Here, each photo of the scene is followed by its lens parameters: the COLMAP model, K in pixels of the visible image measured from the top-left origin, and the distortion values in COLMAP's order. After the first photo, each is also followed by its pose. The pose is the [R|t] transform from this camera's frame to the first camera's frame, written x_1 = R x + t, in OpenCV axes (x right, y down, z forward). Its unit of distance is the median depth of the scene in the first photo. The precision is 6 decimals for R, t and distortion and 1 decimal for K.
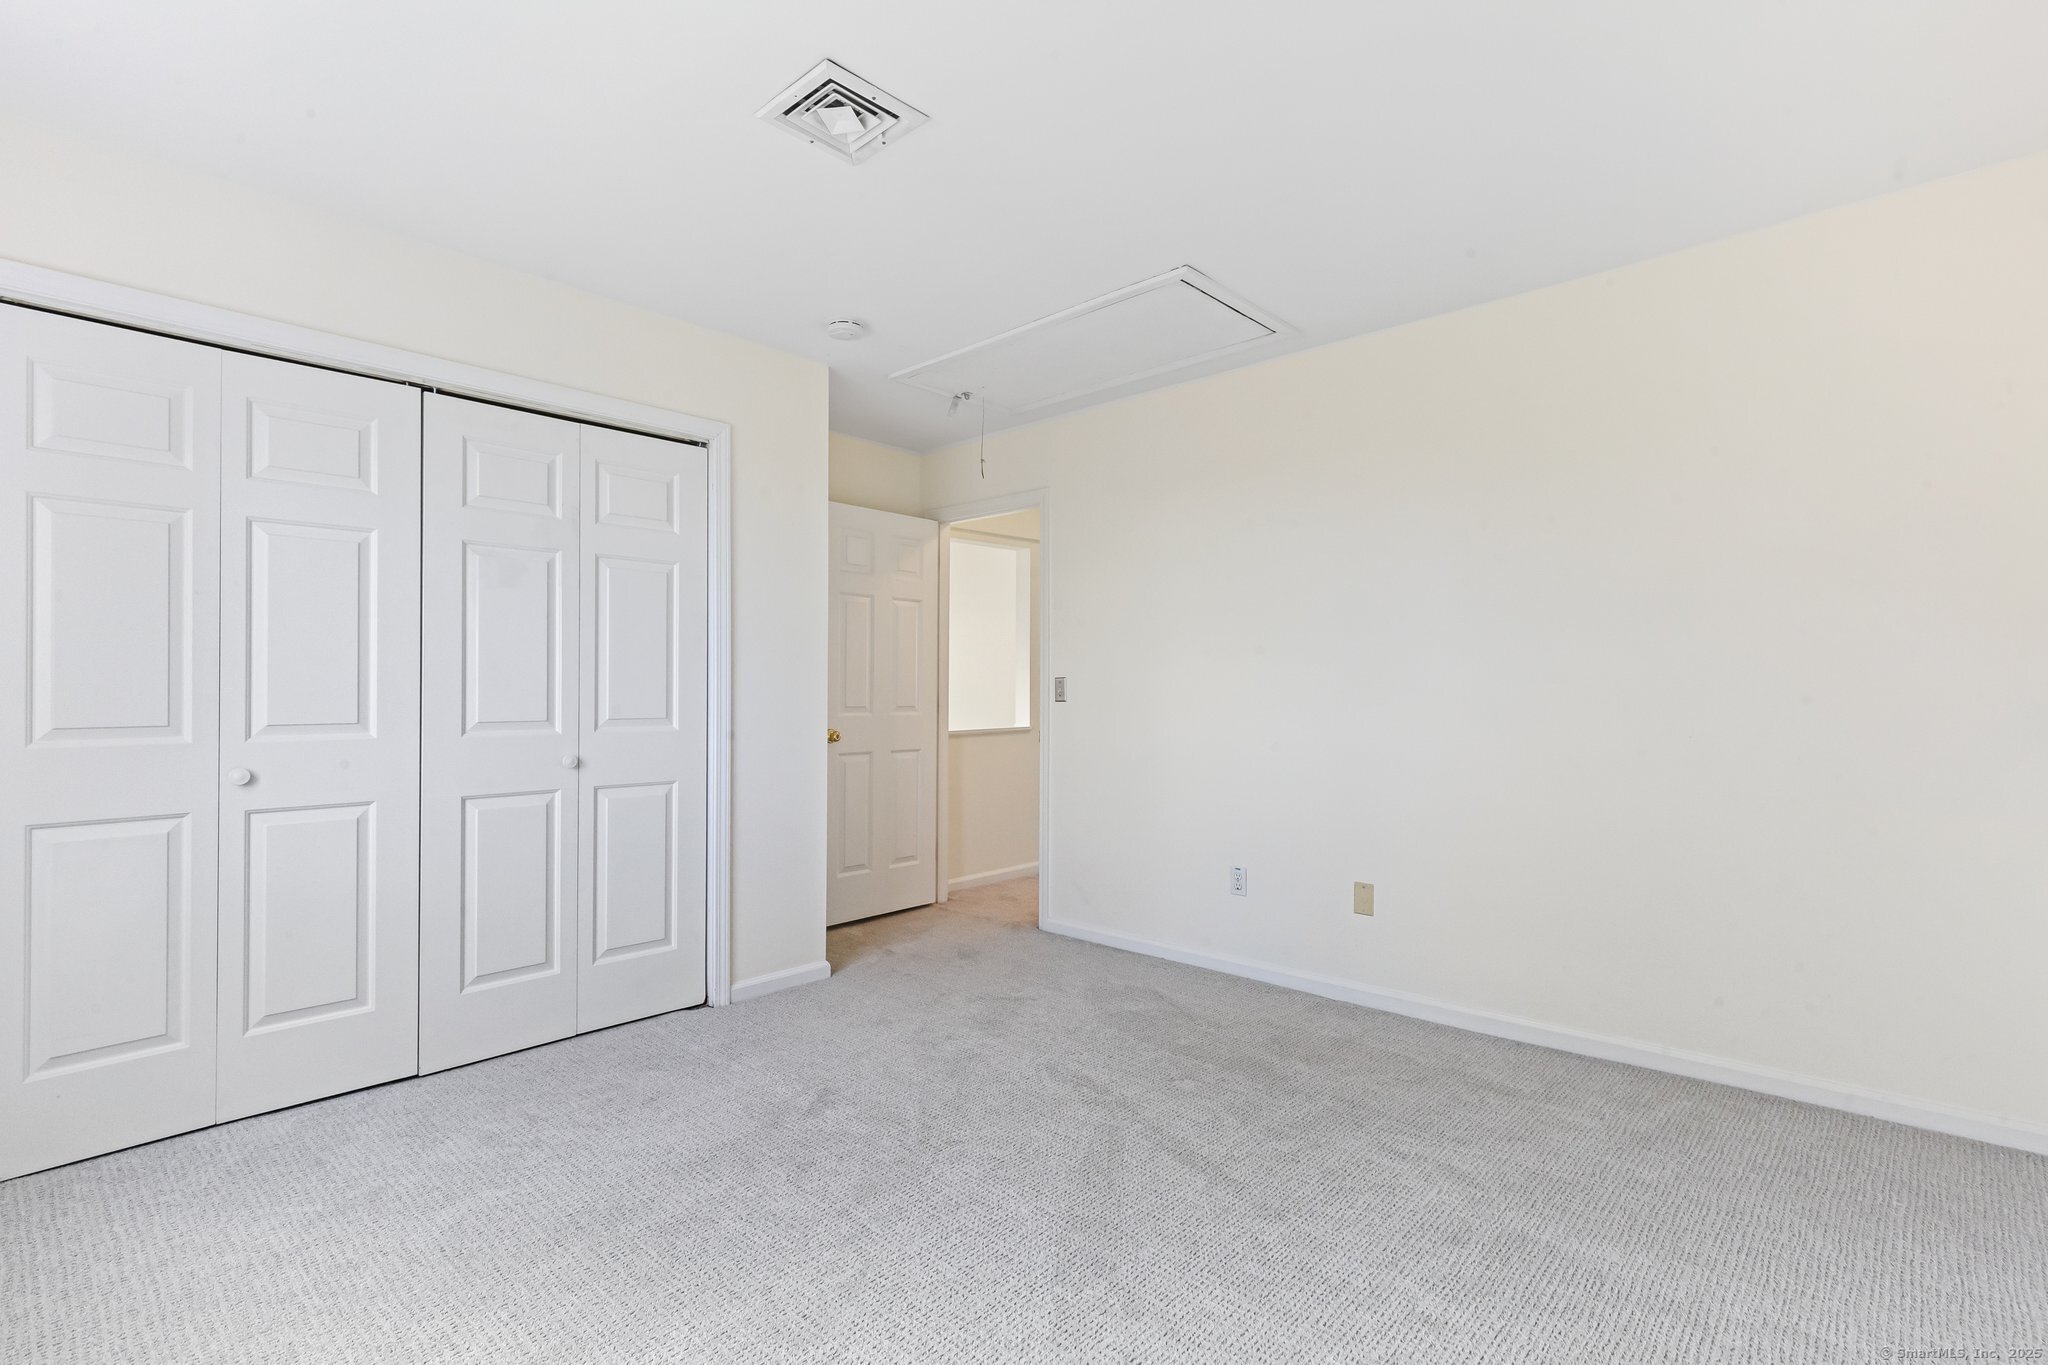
lens RADIAL K [[925.1, 0, 1012.8], [0, 925.1, 681.2], [0, 0, 1]] dist [0.006780, -0.000264]
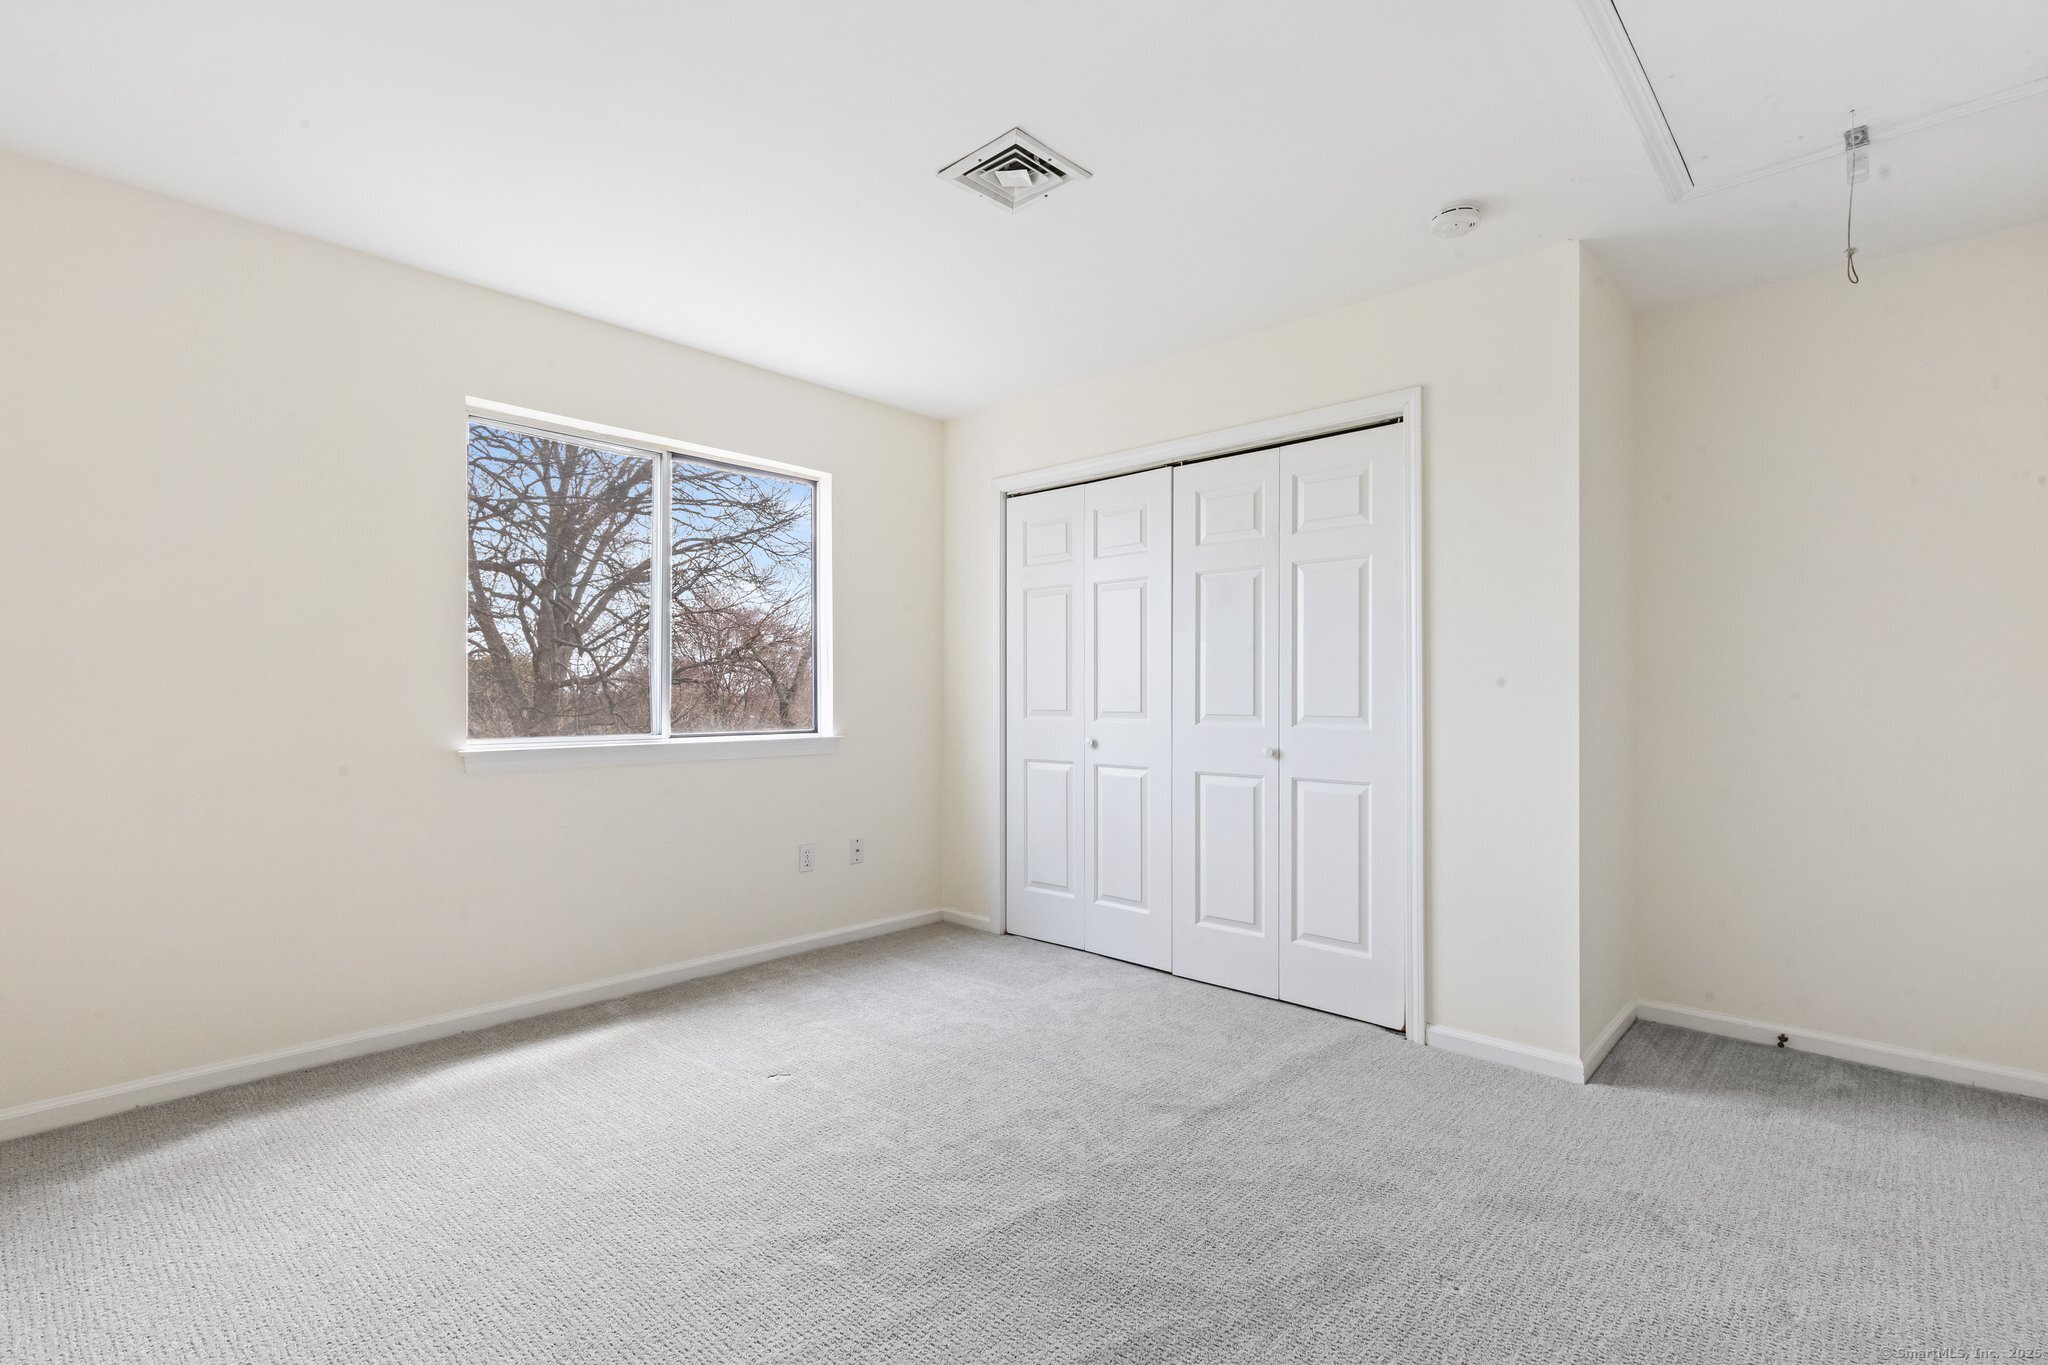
lens RADIAL K [[941.5, 0, 1024.0], [0, 941.5, 682.5], [0, 0, 1]] dist [0.021368, -0.000071]
pose [[0.023327, -0.010382, -0.999674, 0.651689], [0.012264, 0.999874, -0.010098, 0.010096], [0.999653, -0.012025, 0.023451, 0.670058]]
